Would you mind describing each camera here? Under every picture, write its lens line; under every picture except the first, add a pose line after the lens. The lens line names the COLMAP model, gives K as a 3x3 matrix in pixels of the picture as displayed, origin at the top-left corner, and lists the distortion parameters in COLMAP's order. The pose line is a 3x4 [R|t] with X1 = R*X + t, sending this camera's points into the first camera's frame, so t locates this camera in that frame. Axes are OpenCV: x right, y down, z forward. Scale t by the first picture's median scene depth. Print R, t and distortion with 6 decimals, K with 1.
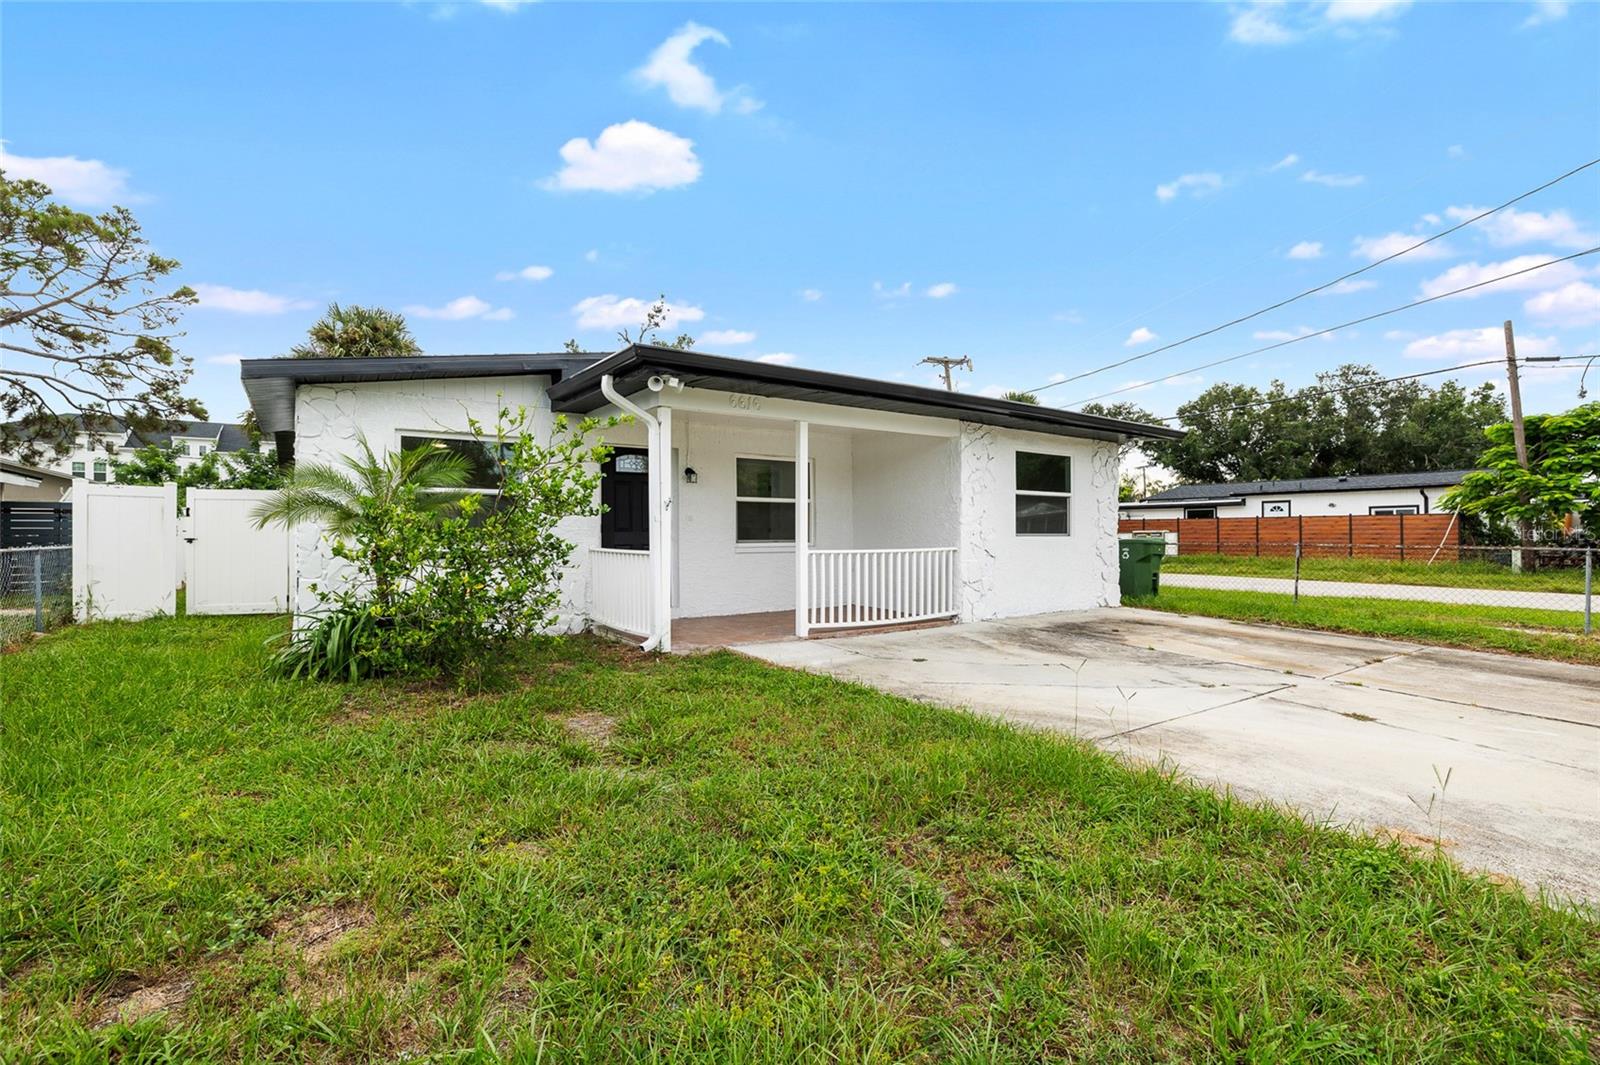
lens RADIAL K [[720.5, 0, 798.5], [0, 720.5, 521.2], [0, 0, 1]] dist [-0.006430, 0.002063]
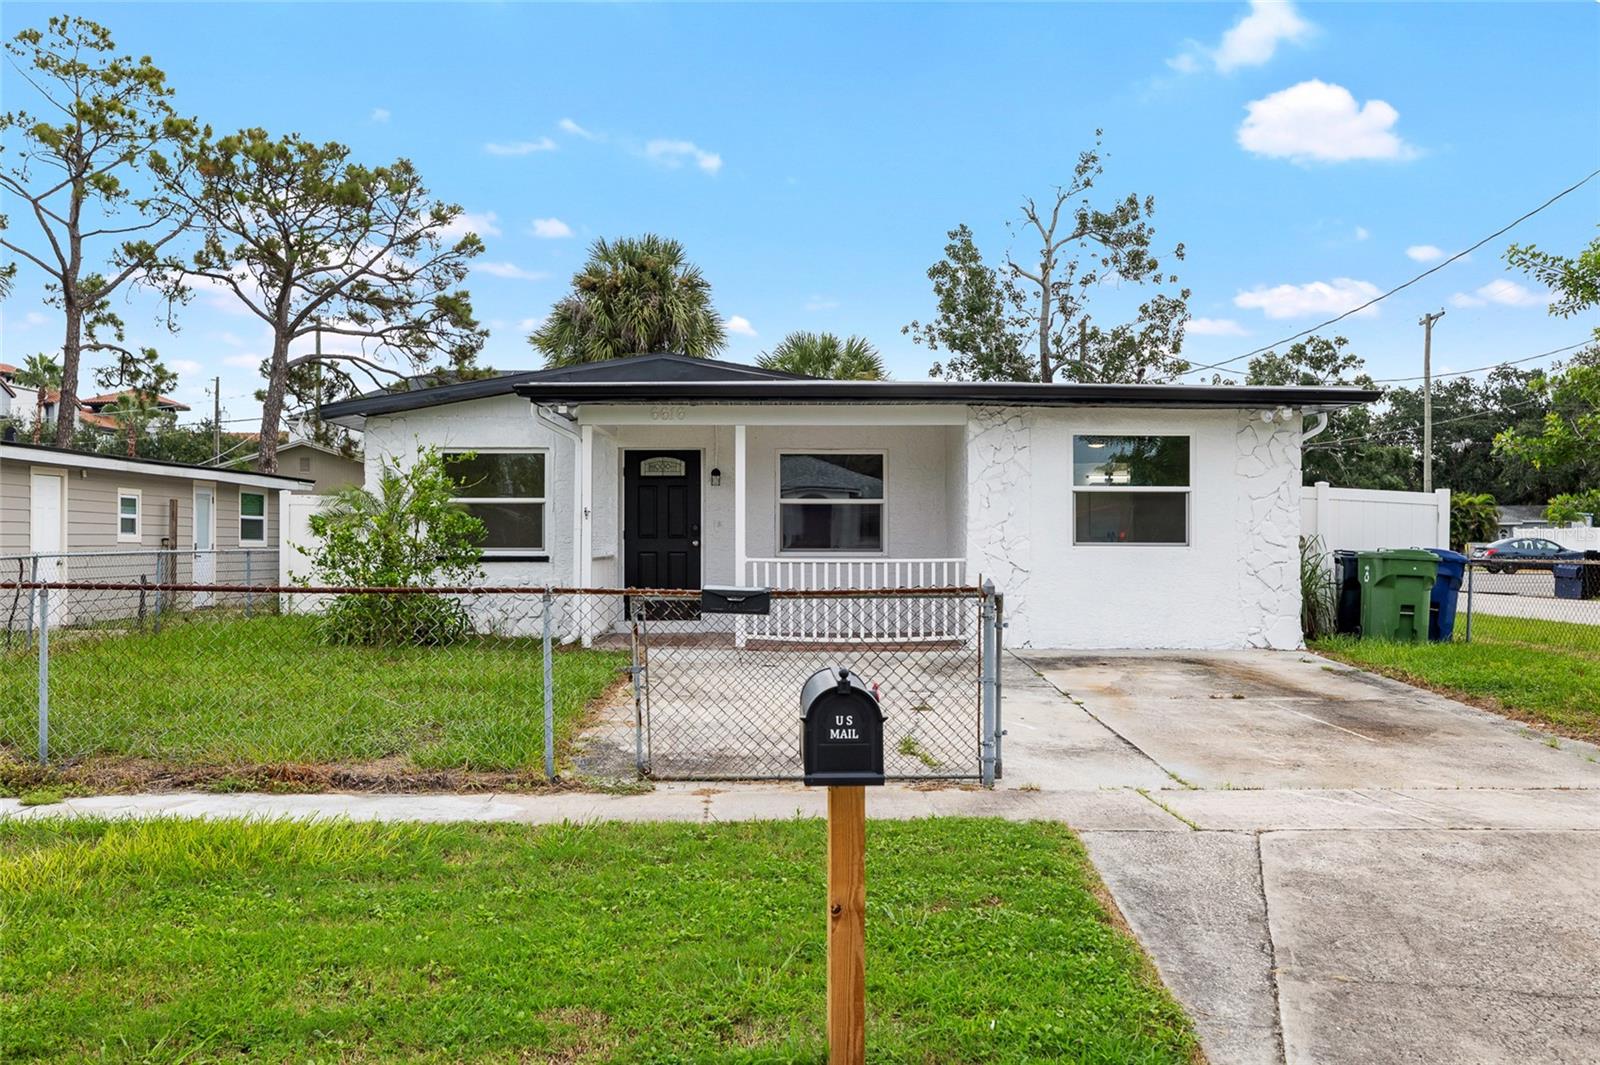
lens RADIAL K [[1569.8, 0, 801.7], [0, 1569.8, 535.9], [0, 0, 1]] dist [-0.003152, 0.000000]
pose [[0.823011, 0.003269, -0.568016, 0.944021], [0.004454, 0.999916, 0.012208, -0.011025], [0.568008, -0.012577, 0.822927, -0.512300]]
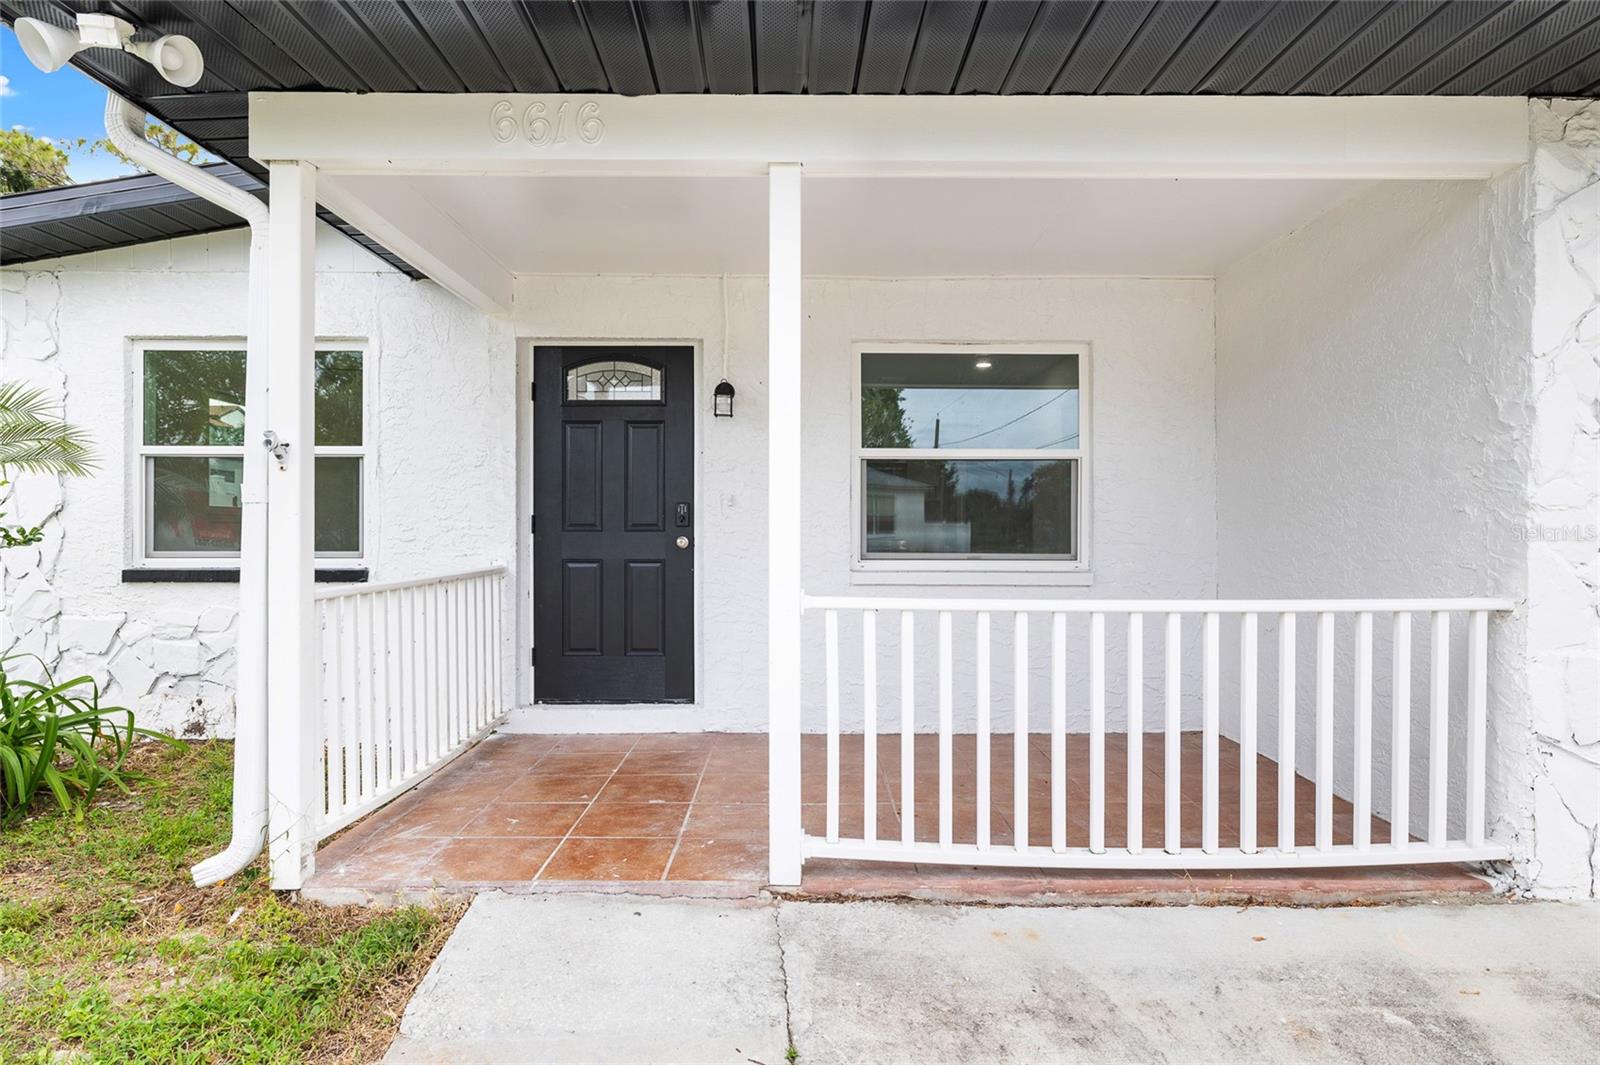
lens RADIAL K [[887.7, 0, 802.1], [0, 887.7, 532.0], [0, 0, 1]] dist [-0.005061, -0.000996]
pose [[0.823074, 0.007080, -0.567890, 0.165408], [0.003967, 0.999826, 0.018215, 0.004685], [0.567920, -0.017245, 0.822903, 0.517637]]
